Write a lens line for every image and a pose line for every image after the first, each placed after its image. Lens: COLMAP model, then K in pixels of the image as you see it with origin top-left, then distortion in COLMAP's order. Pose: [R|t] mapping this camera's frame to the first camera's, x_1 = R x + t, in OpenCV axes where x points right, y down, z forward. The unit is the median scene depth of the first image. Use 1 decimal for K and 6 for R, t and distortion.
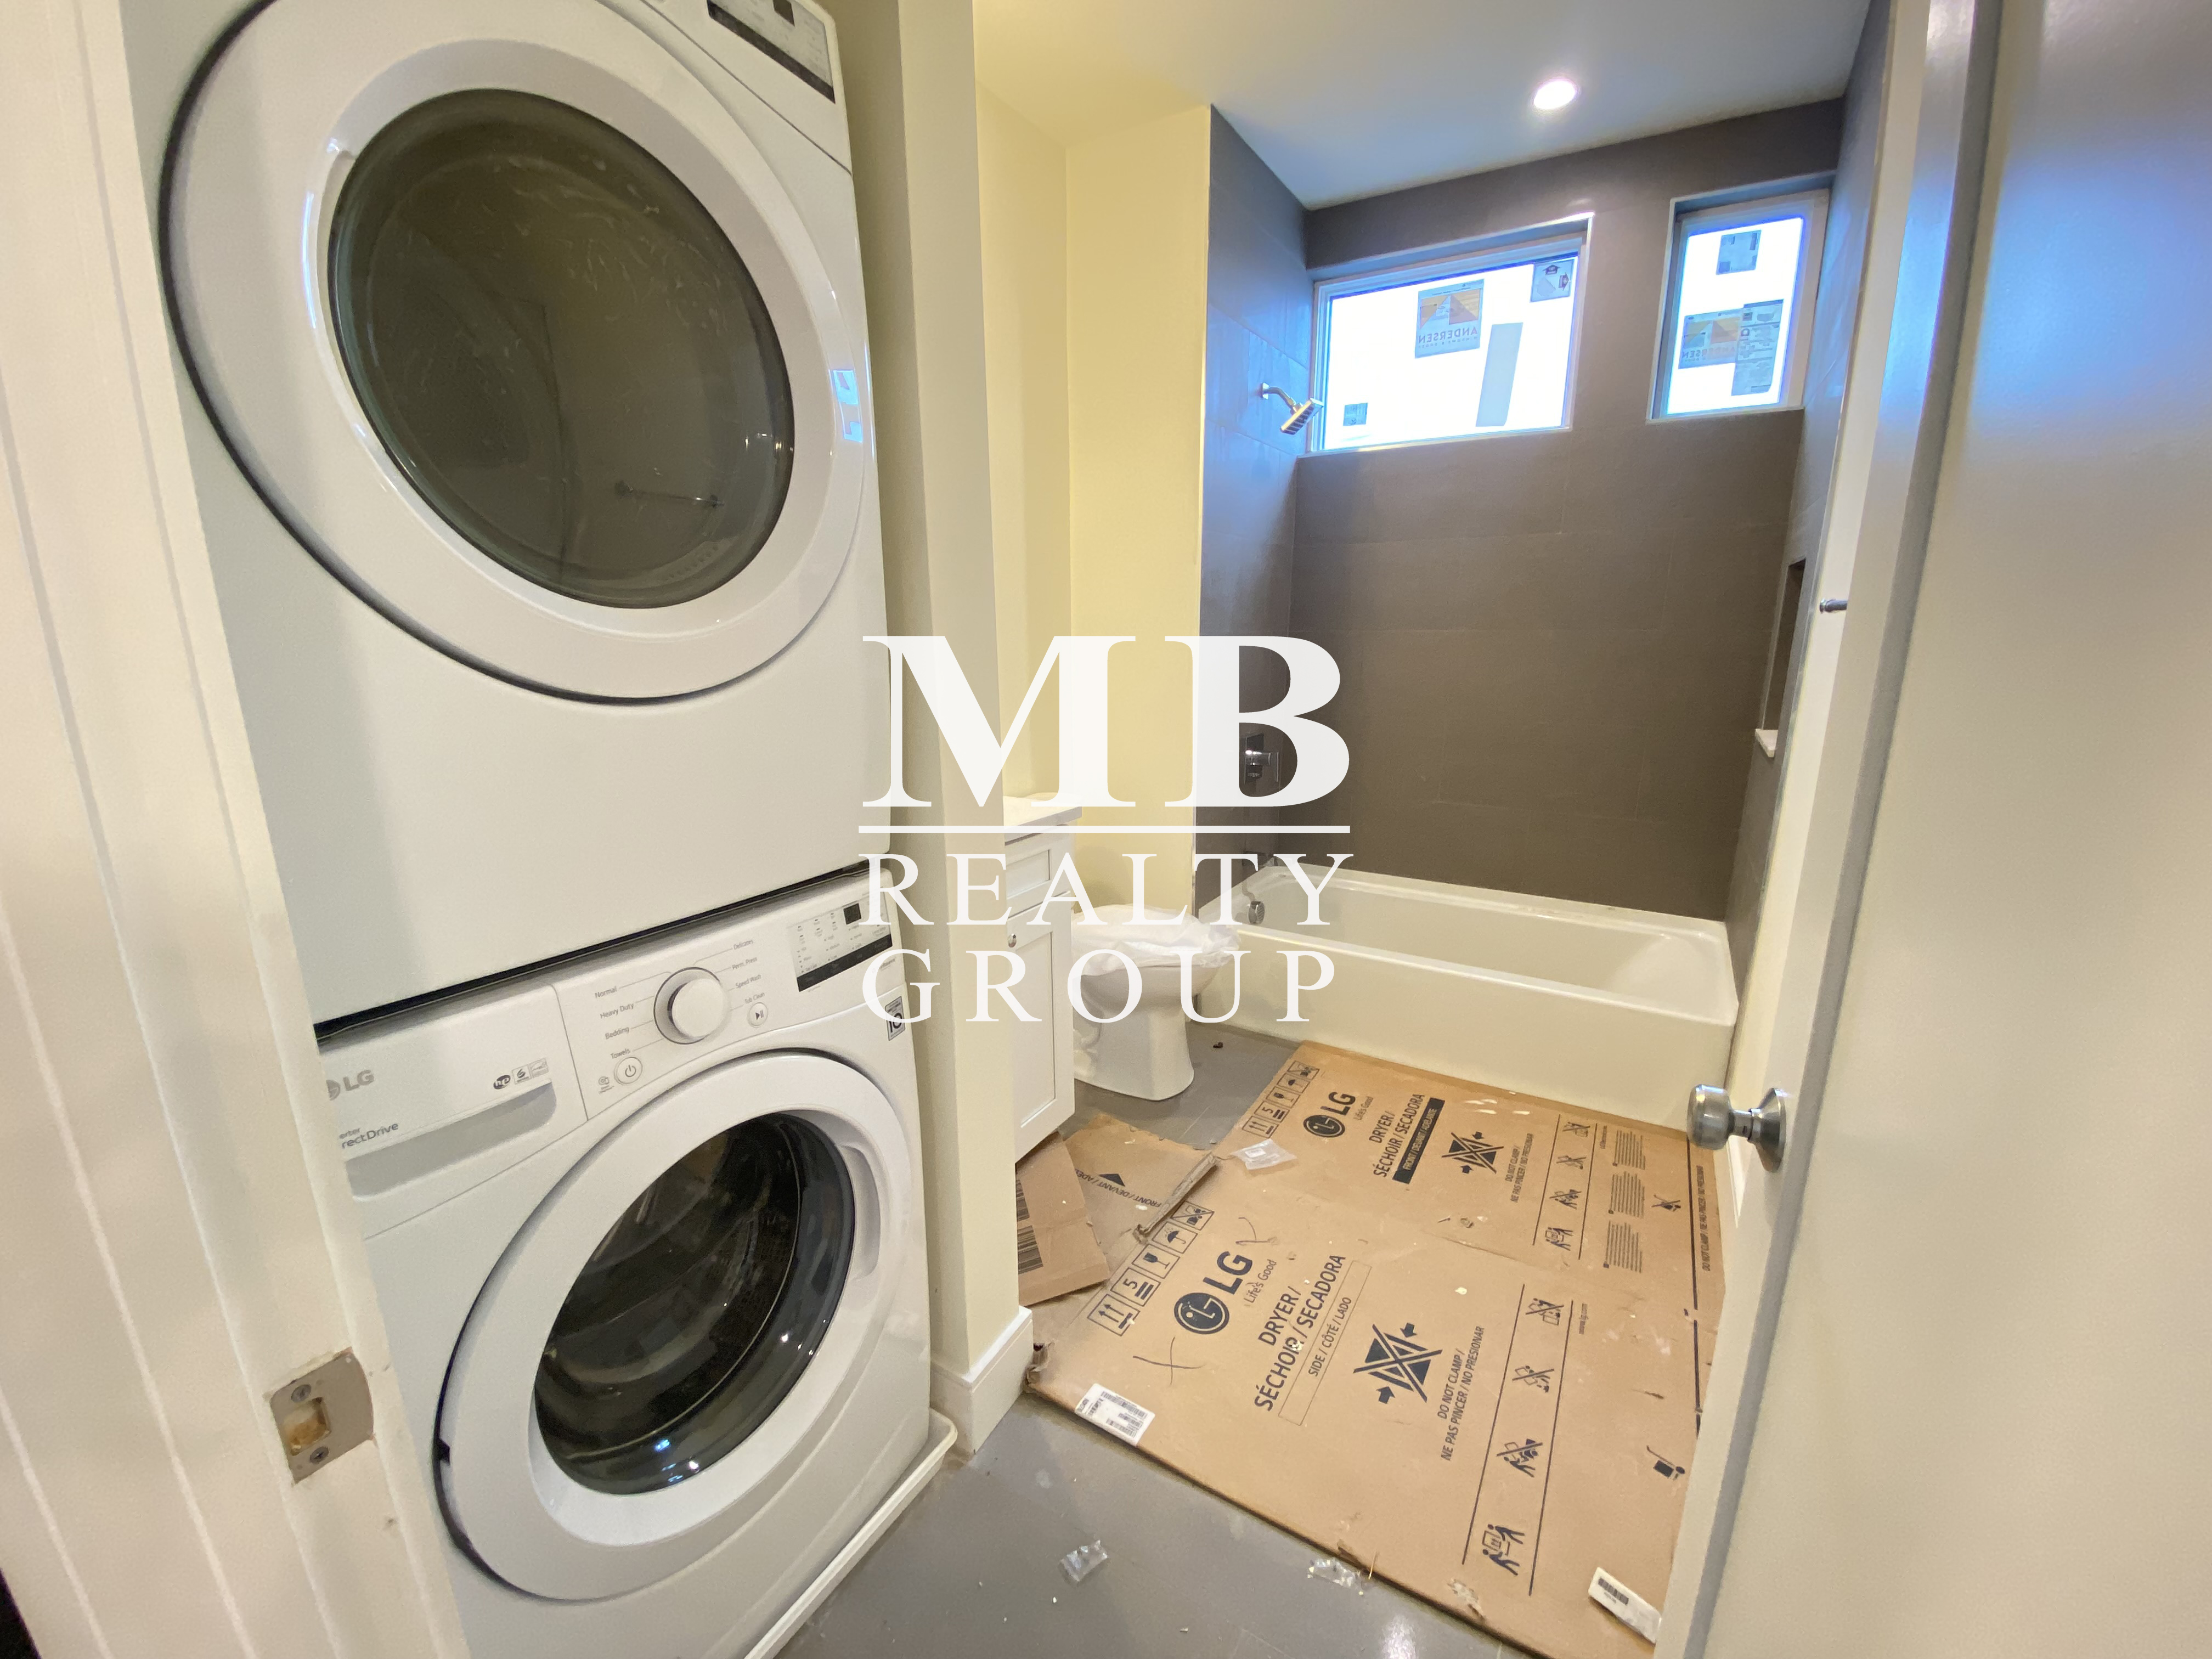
lens RADIAL K [[910.4, 0, 1091.3], [0, 910.4, 819.9], [0, 0, 1]] dist [0.007134, -0.012131]
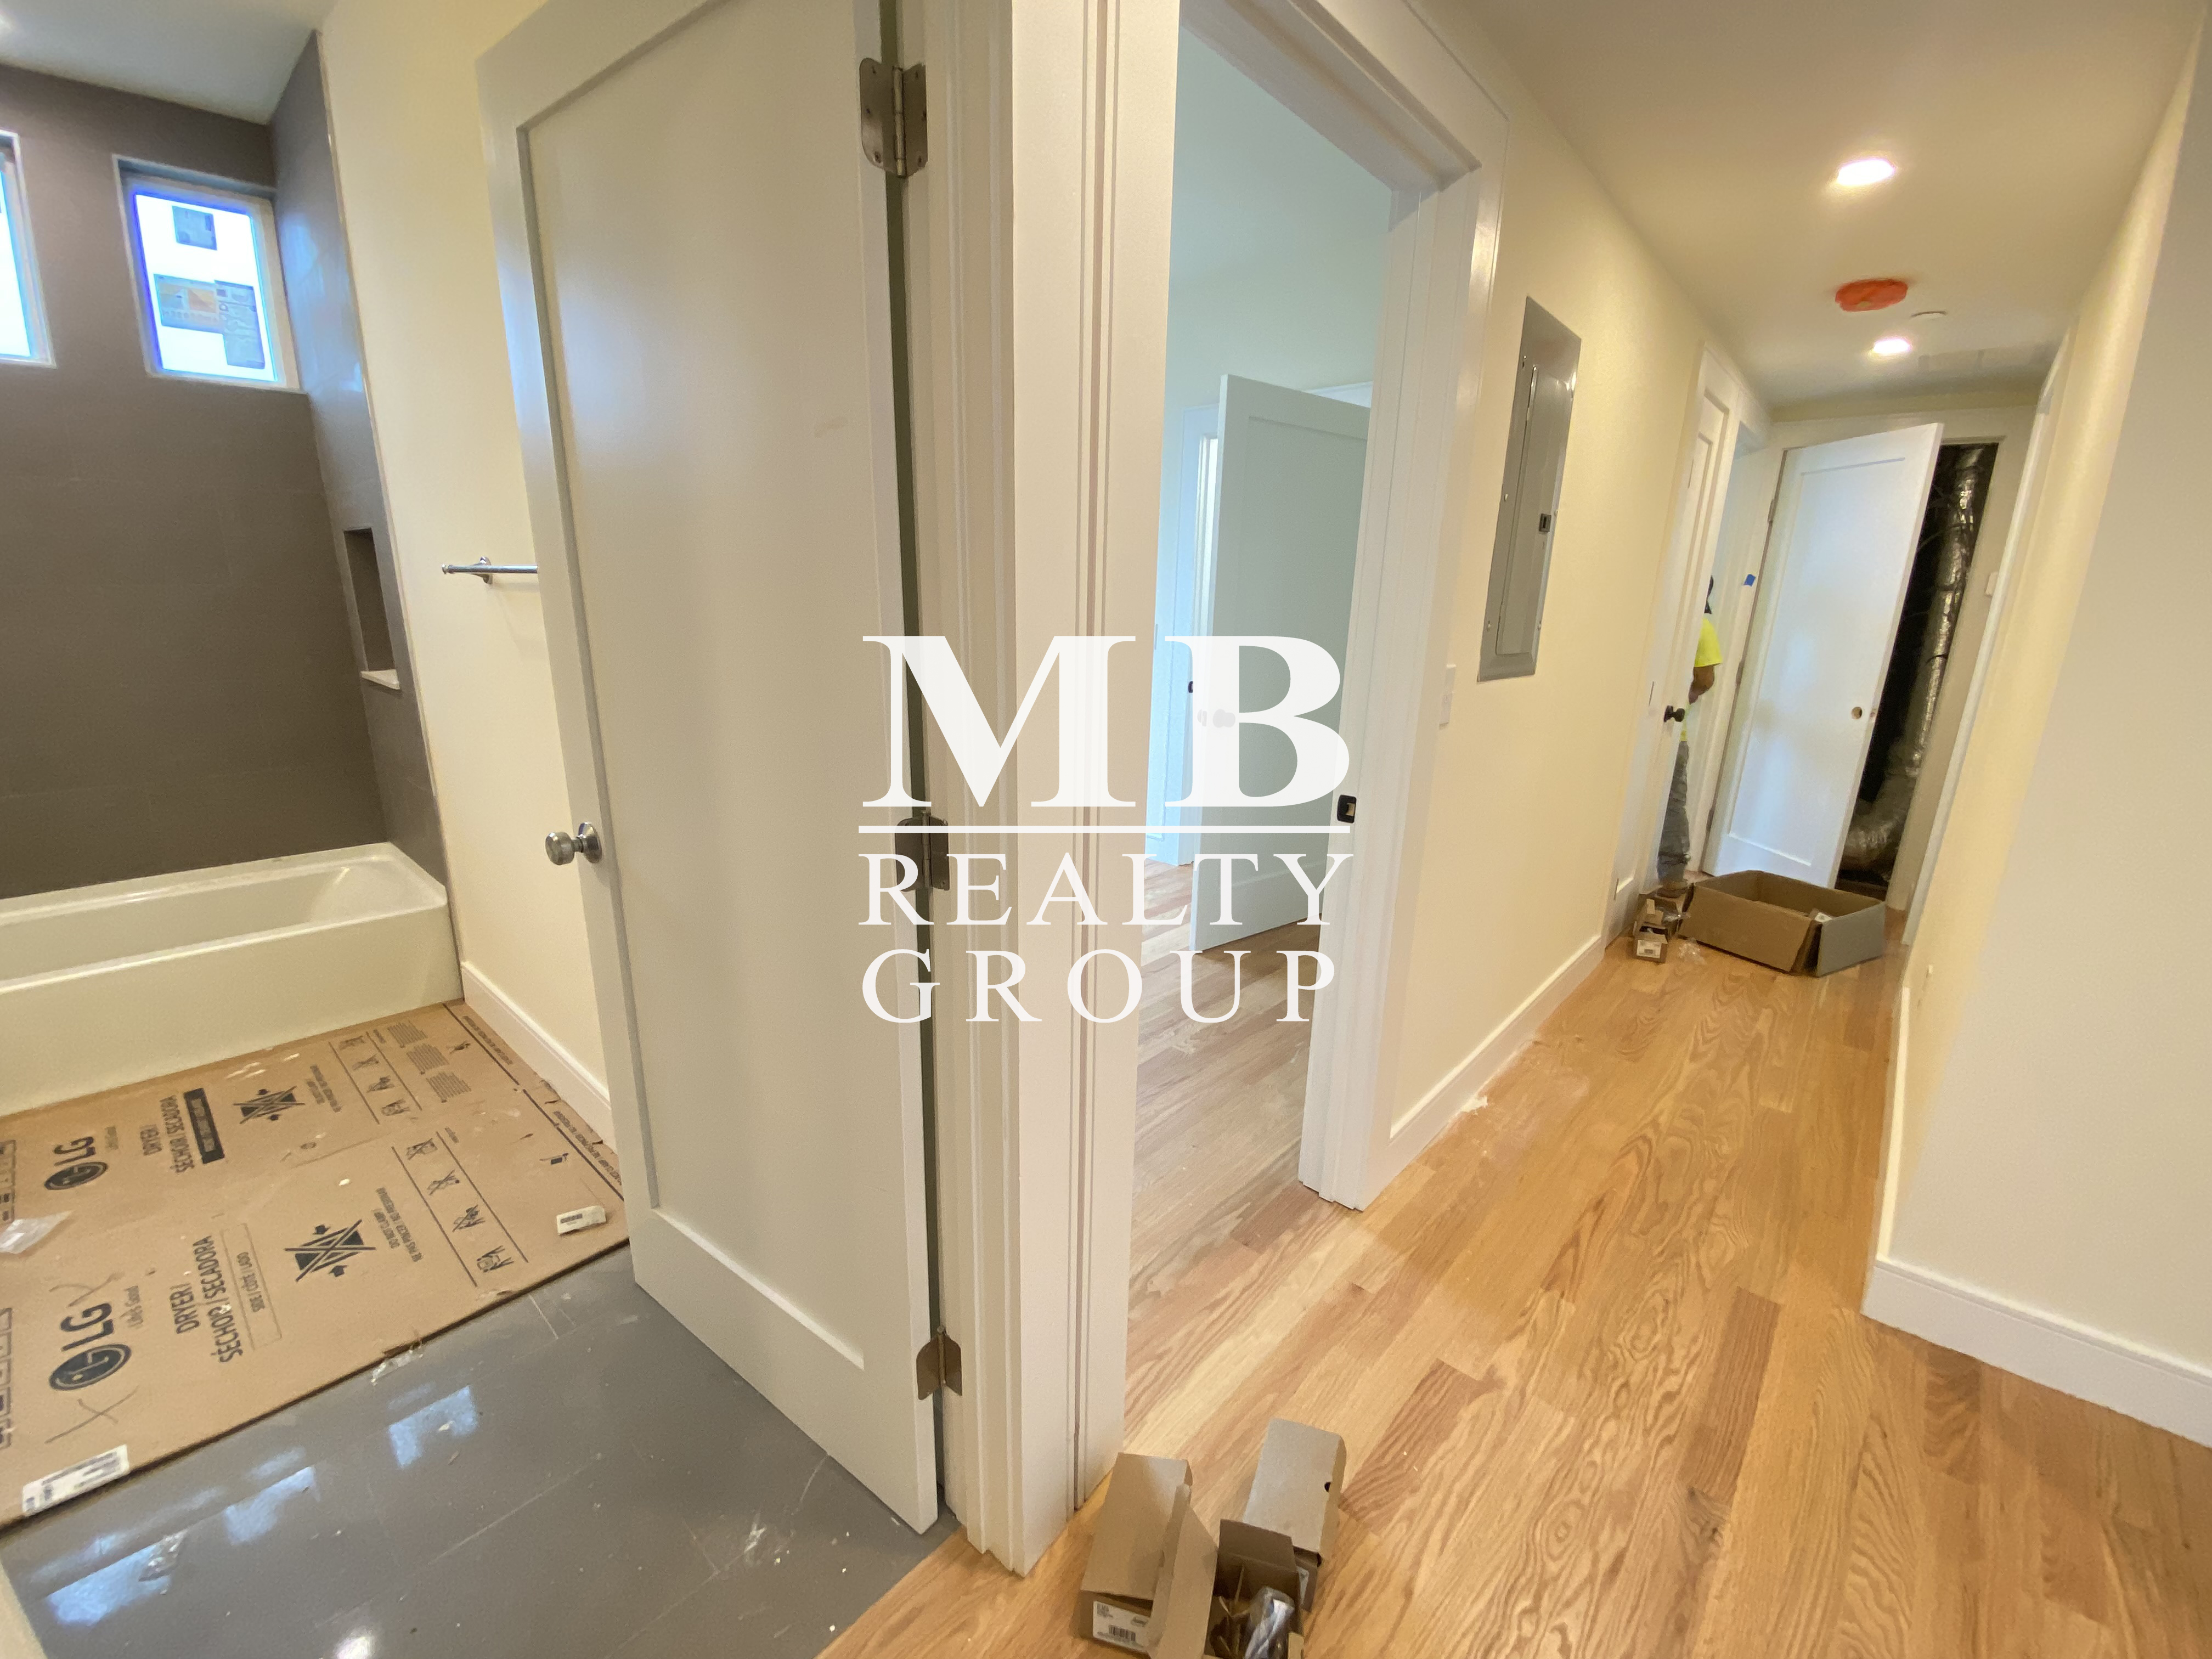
lens RADIAL K [[910.4, 0, 1123.6], [0, 910.4, 817.6], [0, 0, 1]] dist [0.007134, -0.012131]
pose [[0.160352, -0.235882, 0.958461, -0.320425], [0.198091, 0.958961, 0.202864, 0.042076], [-0.966978, 0.157333, 0.200497, -0.172298]]
